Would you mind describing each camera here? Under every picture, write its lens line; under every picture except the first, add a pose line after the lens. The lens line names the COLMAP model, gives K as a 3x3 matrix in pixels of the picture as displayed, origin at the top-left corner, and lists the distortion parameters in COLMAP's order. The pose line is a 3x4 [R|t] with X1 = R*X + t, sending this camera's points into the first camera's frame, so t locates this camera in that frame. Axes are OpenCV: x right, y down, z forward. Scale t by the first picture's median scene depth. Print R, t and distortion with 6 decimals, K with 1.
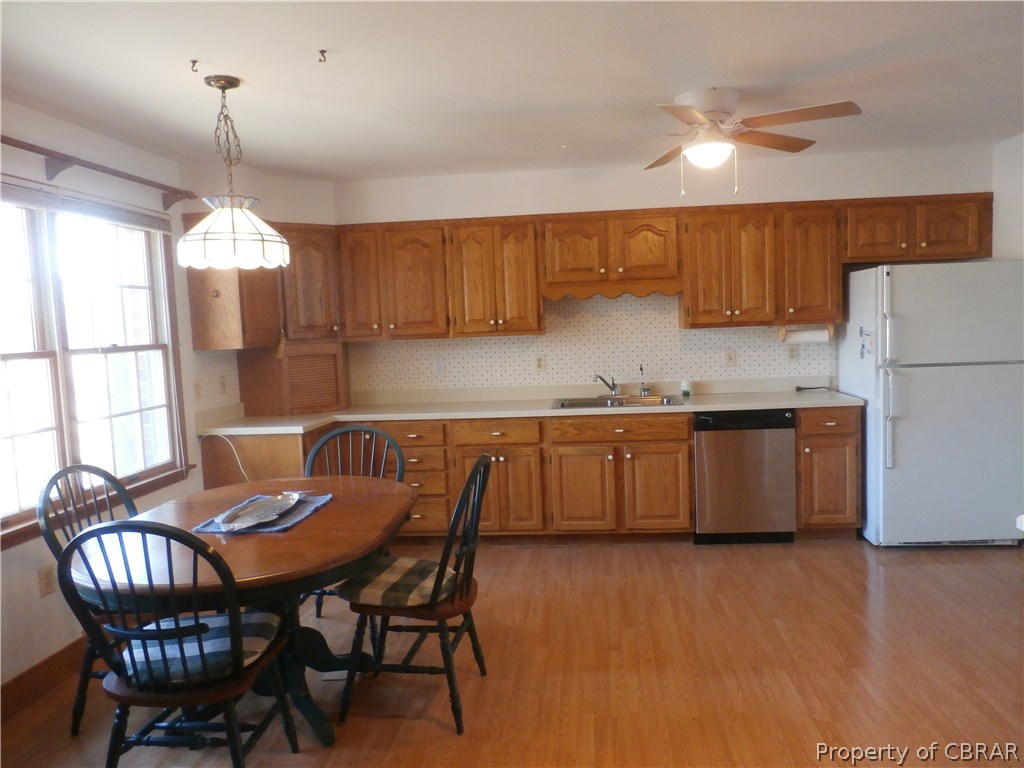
lens RADIAL K [[748.8, 0, 512.0], [0, 748.8, 384.0], [0, 0, 1]] dist [-0.014731, -0.003283]
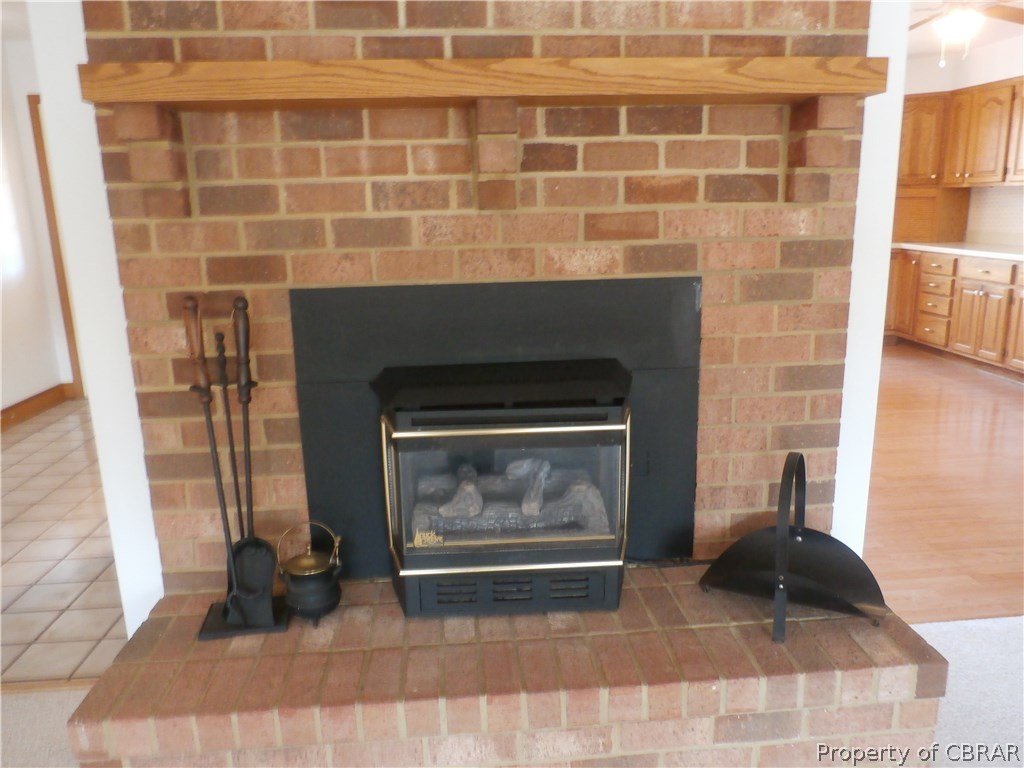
lens RADIAL K [[748.8, 0, 512.0], [0, 748.8, 384.0], [0, 0, 1]] dist [-0.014731, -0.003283]
pose [[0.194177, 0.267753, -0.943718, 0.967599], [-0.069343, 0.963369, 0.259060, -0.013515], [0.978513, 0.015136, 0.205631, 0.045504]]
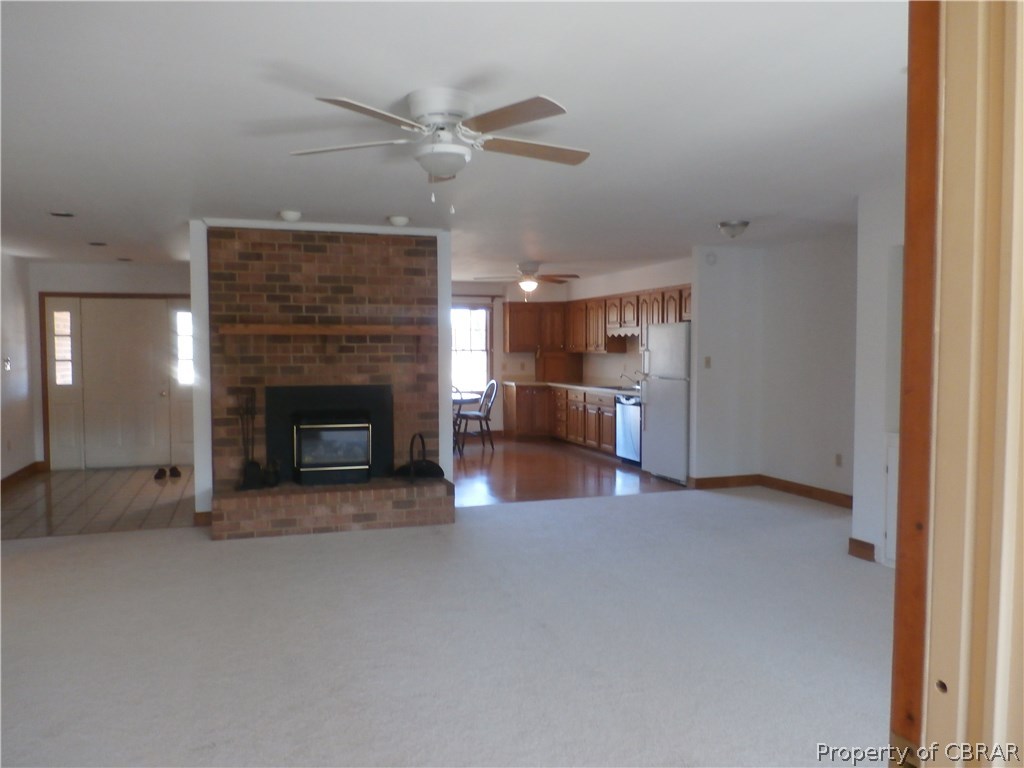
lens RADIAL K [[743.9, 0, 462.9], [0, 743.9, 382.7], [0, 0, 1]] dist [0.165501, -0.000913]
pose [[0.387820, 0.080766, -0.918190, 1.866940], [-0.090648, 0.994667, 0.049206, -0.052125], [0.917267, 0.064149, 0.393073, -0.182943]]
